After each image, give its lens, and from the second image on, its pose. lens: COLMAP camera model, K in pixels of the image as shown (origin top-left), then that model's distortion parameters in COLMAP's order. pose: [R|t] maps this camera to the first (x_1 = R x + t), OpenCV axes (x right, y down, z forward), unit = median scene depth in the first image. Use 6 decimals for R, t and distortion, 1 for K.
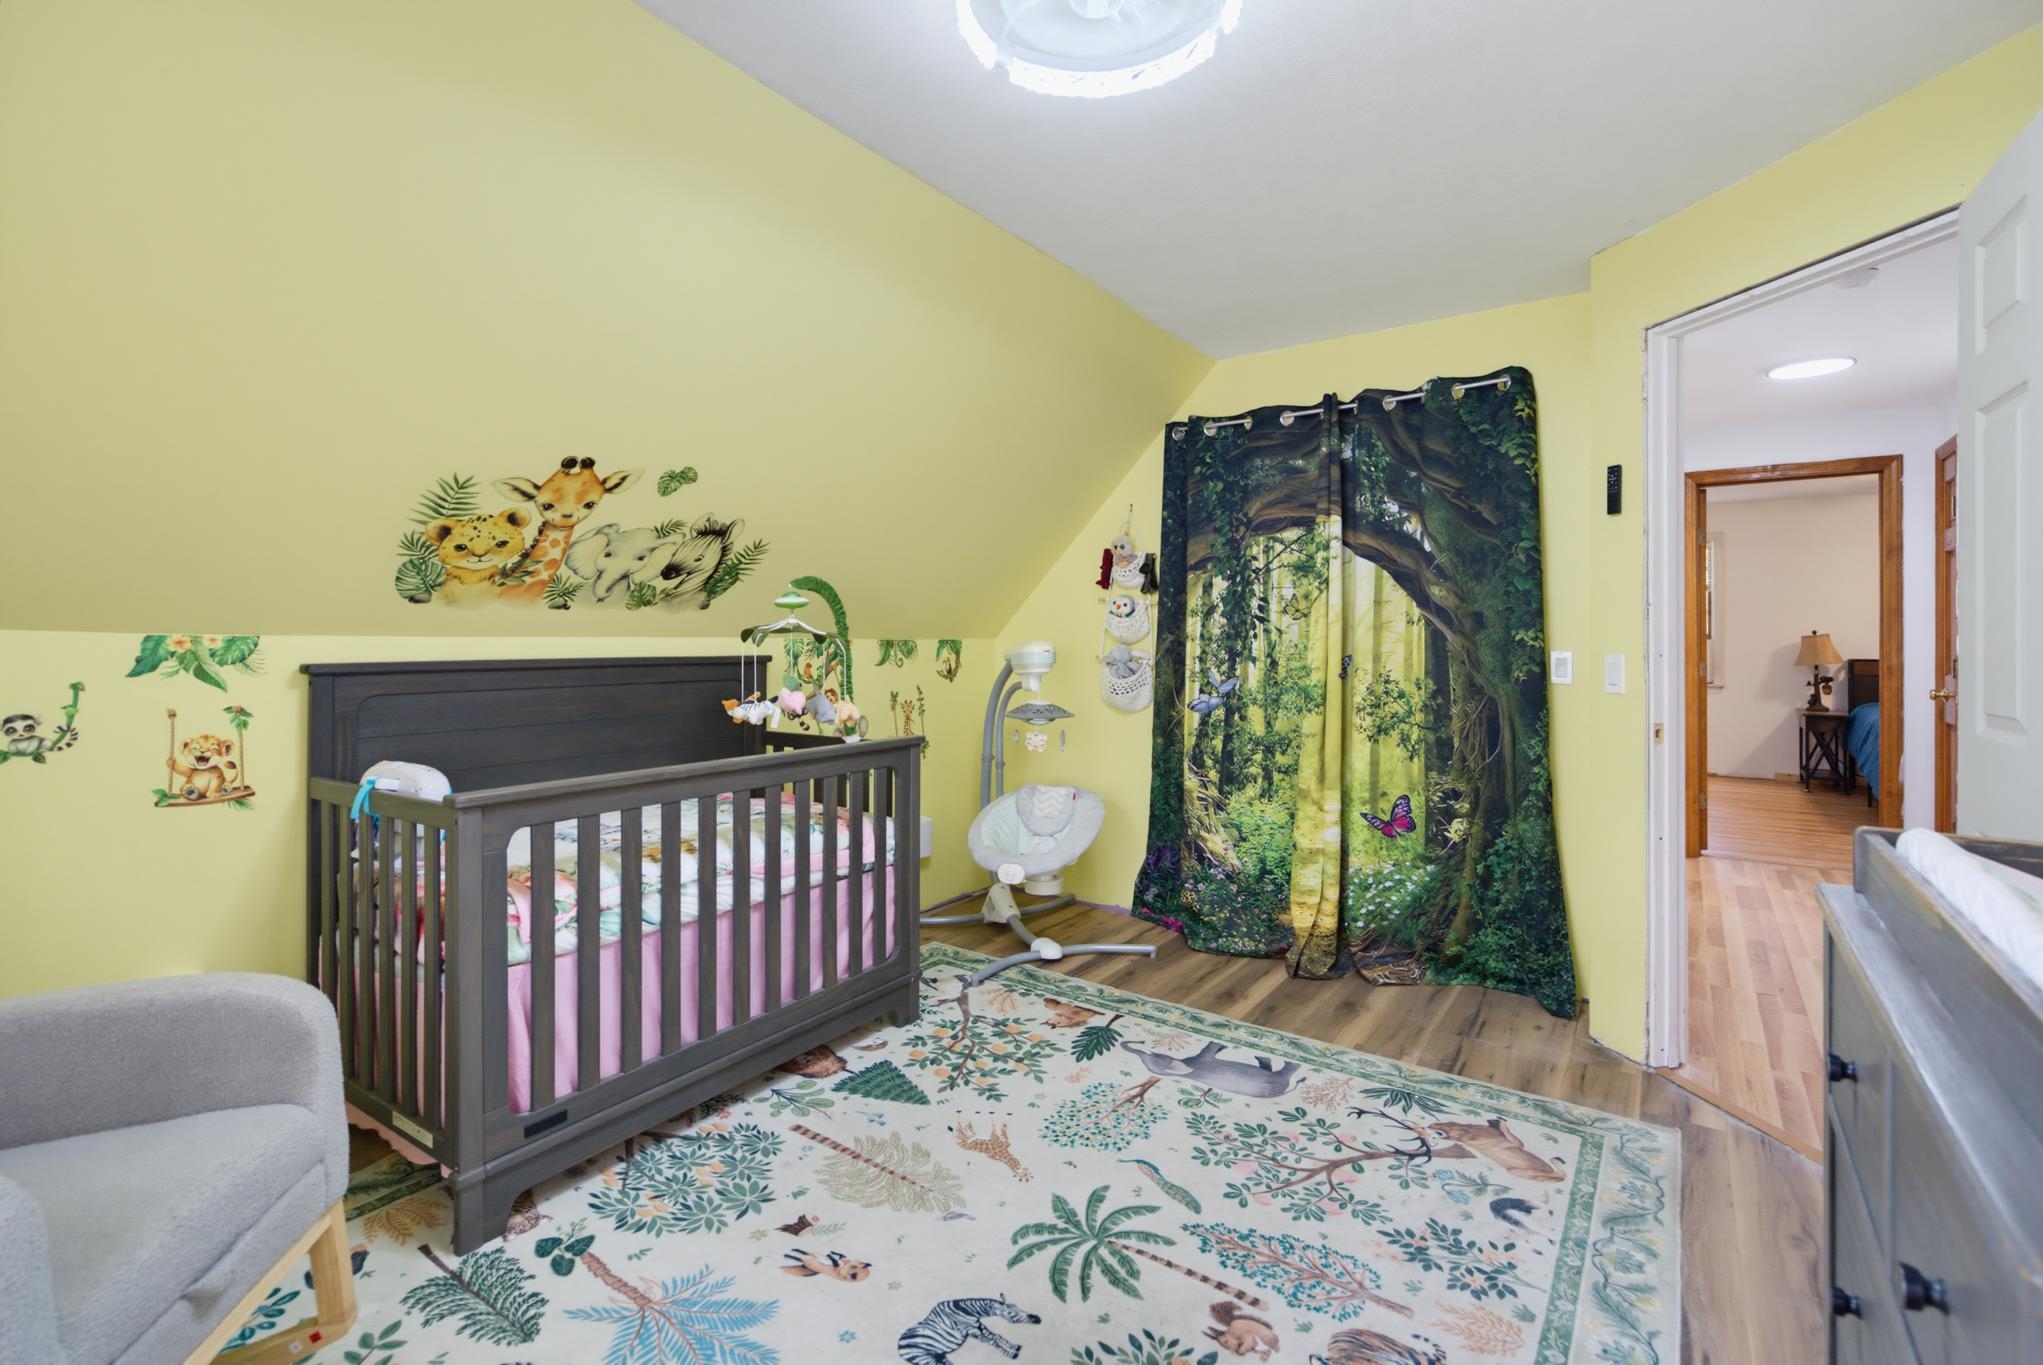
lens RADIAL K [[937.9, 0, 1027.5], [0, 937.9, 630.4], [0, 0, 1]] dist [0.001749, -0.000077]
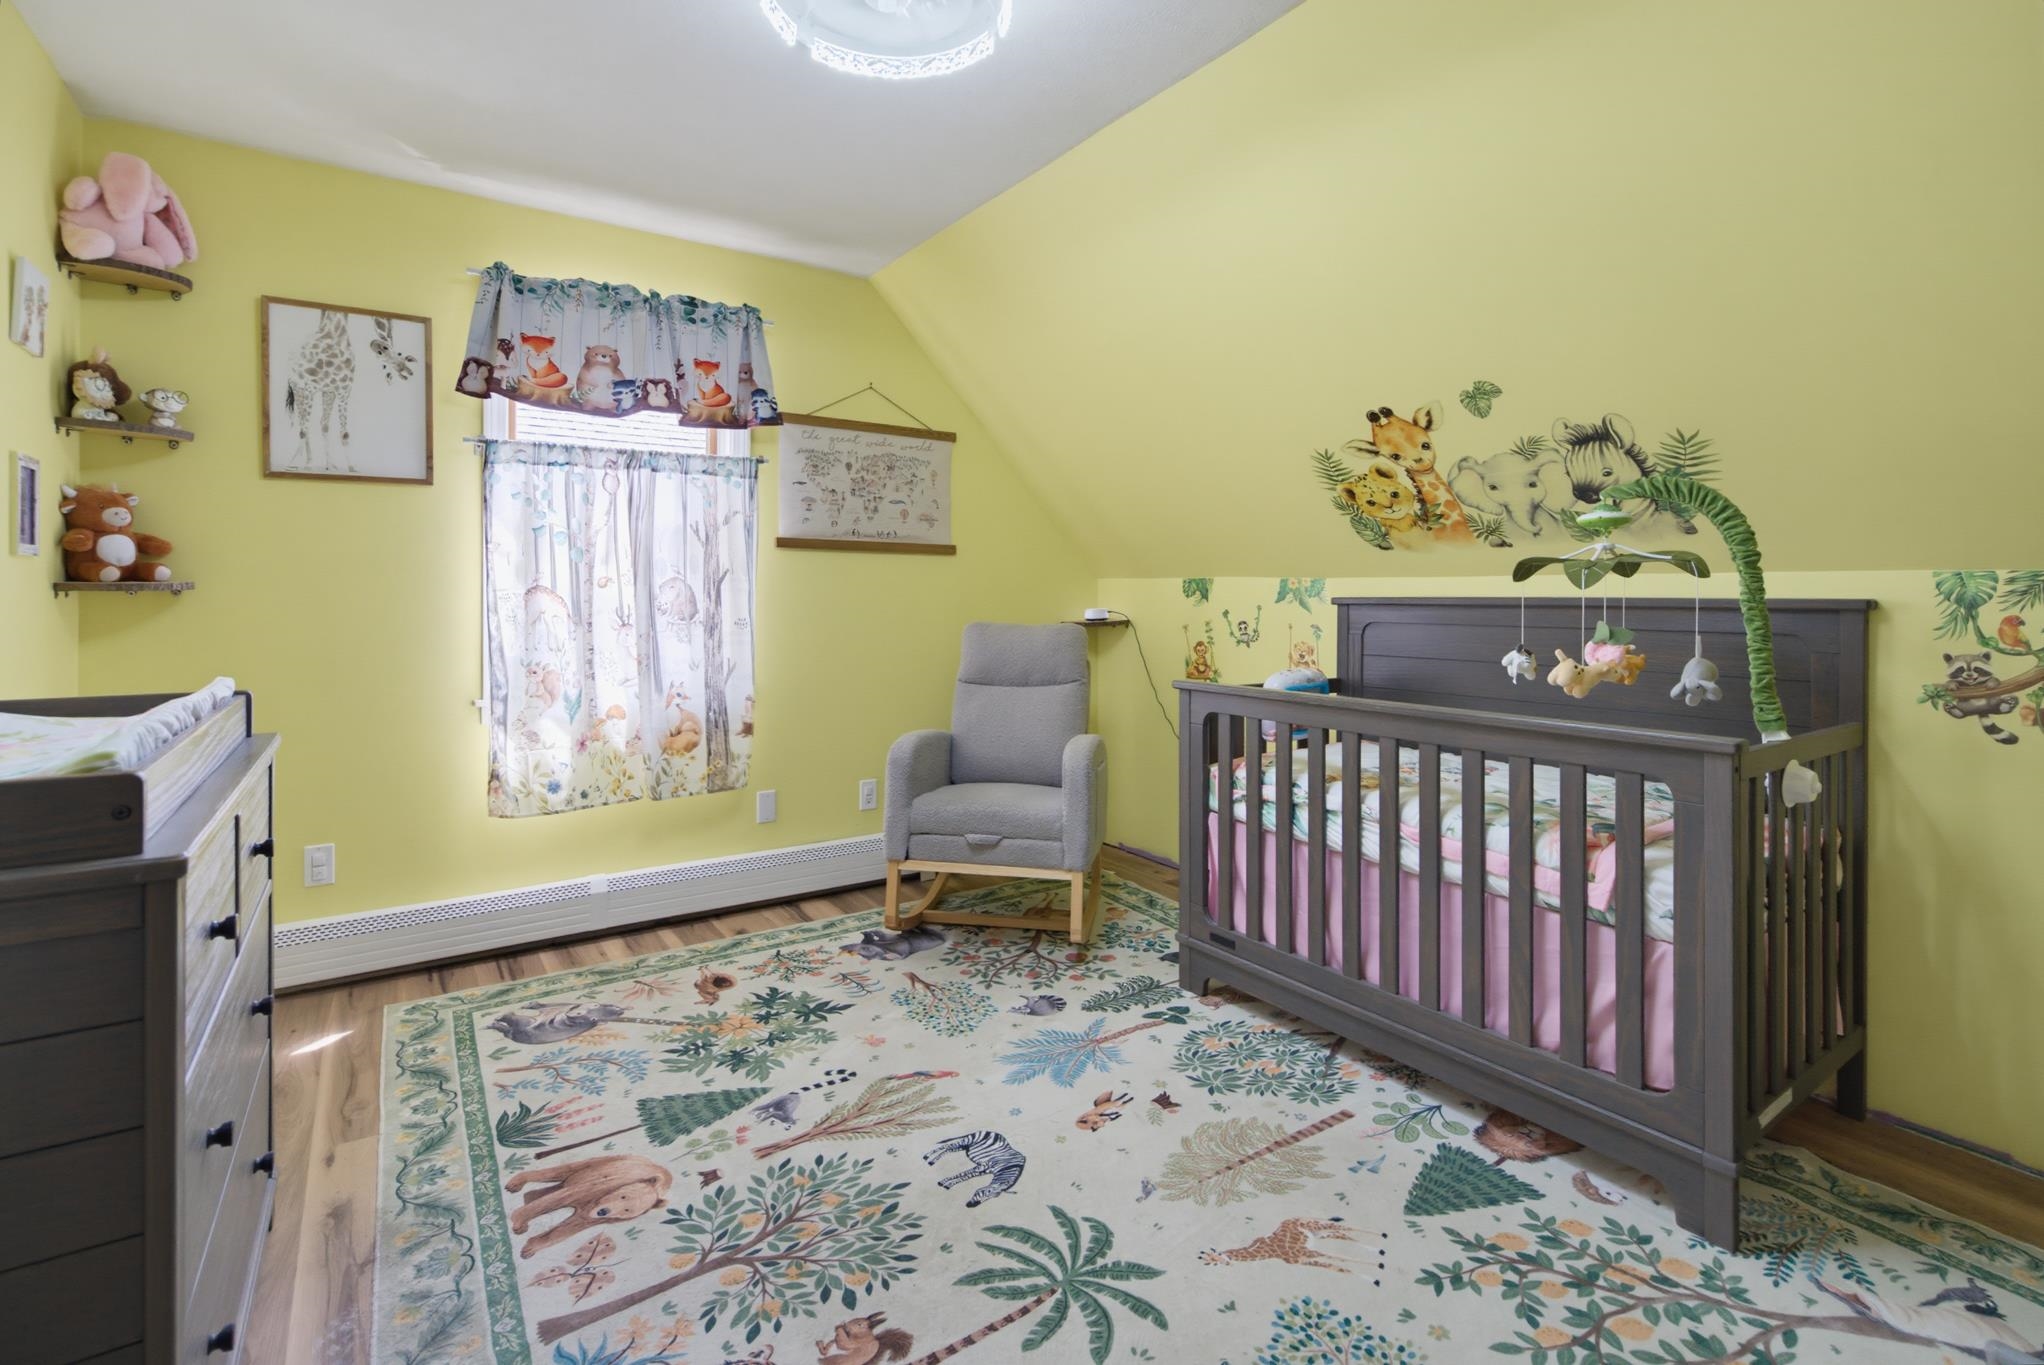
lens RADIAL K [[940.5, 0, 1020.8], [0, 940.5, 590.5], [0, 0, 1]] dist [0.000218, 0.000027]
pose [[-0.362228, -0.006028, -0.932070, 0.732836], [0.005031, 0.999952, -0.008422, 0.034932], [0.932076, -0.007740, -0.362180, 1.071311]]
